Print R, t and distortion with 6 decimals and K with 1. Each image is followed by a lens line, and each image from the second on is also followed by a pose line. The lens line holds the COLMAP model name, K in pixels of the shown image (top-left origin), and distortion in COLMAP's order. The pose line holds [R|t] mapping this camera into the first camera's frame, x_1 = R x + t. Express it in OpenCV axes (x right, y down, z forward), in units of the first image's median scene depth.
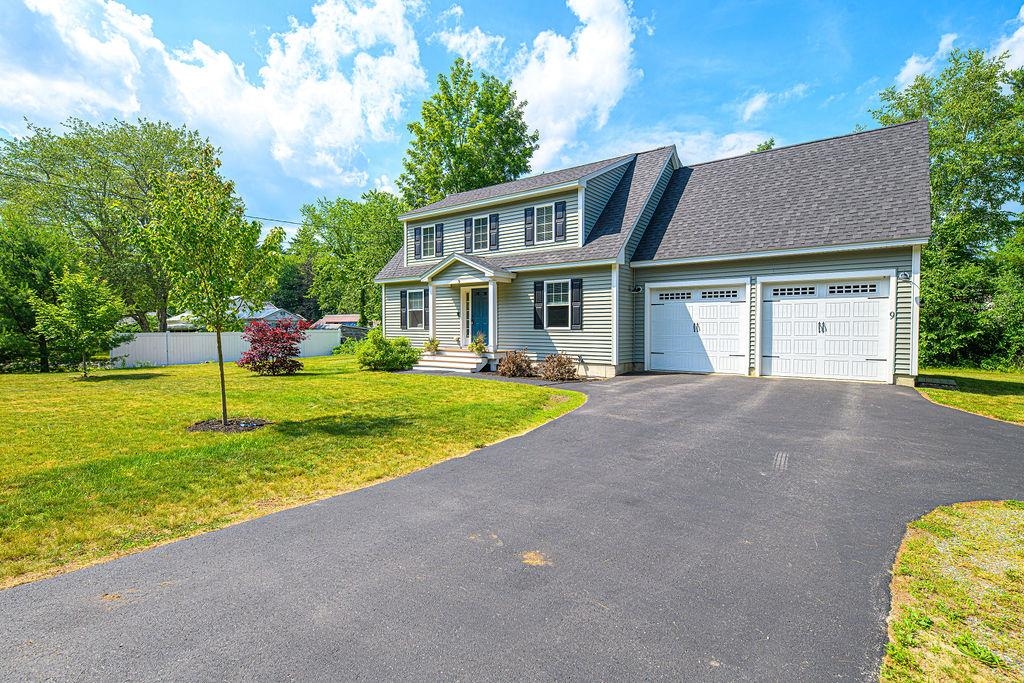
lens RADIAL K [[506.0, 0, 515.5], [0, 506.0, 343.3], [0, 0, 1]] dist [0.001578, 0.000626]
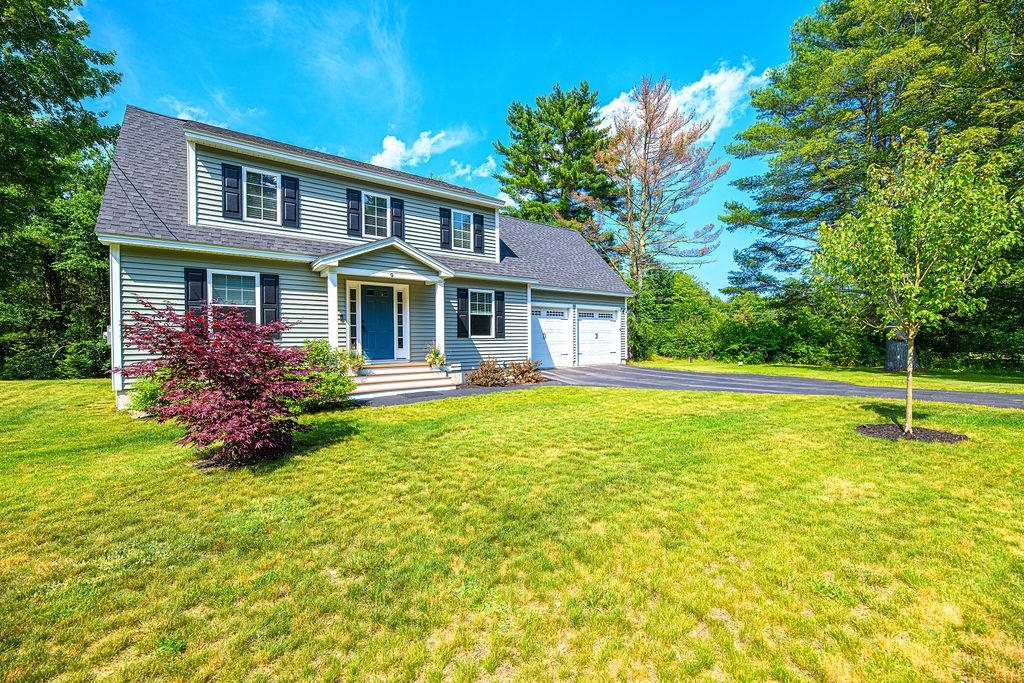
lens RADIAL K [[412.8, 0, 514.7], [0, 412.8, 343.4], [0, 0, 1]] dist [0.003776, -0.004225]
pose [[0.276845, -0.015446, 0.960791, -0.700455], [0.033115, 0.999430, 0.006526, -0.019127], [-0.960344, 0.030010, 0.277198, 0.695492]]
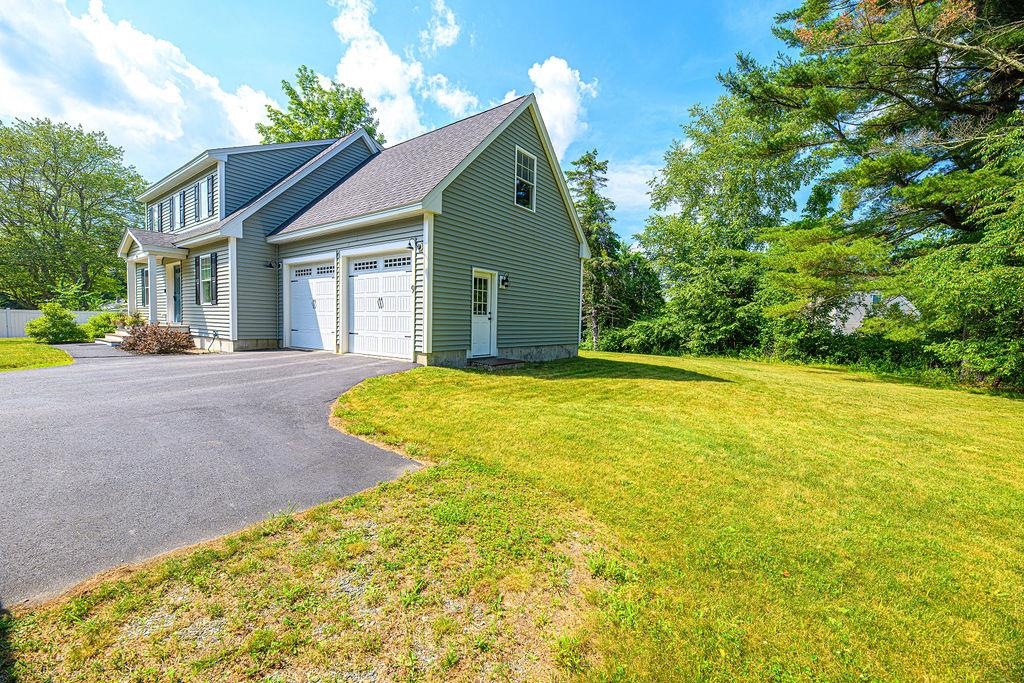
lens RADIAL K [[412.8, 0, 521.0], [0, 412.8, 343.4], [0, 0, 1]] dist [0.003776, -0.004225]
pose [[0.999556, 0.020854, 0.021264, 0.681204], [-0.021274, 0.999579, 0.019710, 0.019239], [-0.020844, -0.020153, 0.999580, 0.167957]]
